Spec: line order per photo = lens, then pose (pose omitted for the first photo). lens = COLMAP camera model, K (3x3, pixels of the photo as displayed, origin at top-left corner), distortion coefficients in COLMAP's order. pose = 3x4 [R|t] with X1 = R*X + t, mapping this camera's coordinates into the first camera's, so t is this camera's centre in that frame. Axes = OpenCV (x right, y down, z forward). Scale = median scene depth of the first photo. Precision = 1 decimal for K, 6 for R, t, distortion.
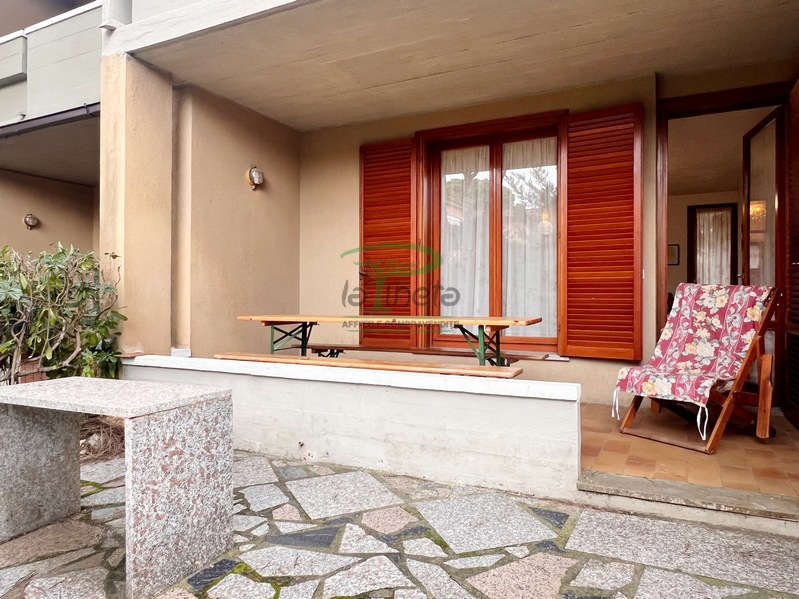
lens RADIAL K [[562.8, 0, 399.5], [0, 562.8, 299.5], [0, 0, 1]] dist [-0.005932, -0.003710]
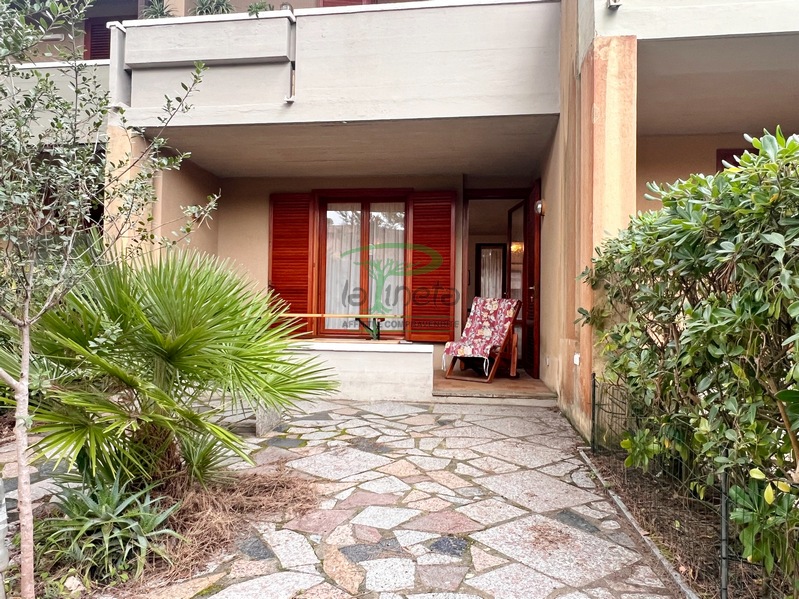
lens RADIAL K [[562.8, 0, 399.5], [0, 562.8, 299.5], [0, 0, 1]] dist [-0.005932, -0.003710]
pose [[0.939562, 0.020494, 0.341765, -0.364390], [-0.014577, 0.999696, -0.019872, 0.019527], [-0.342068, 0.013689, 0.939575, -0.646589]]
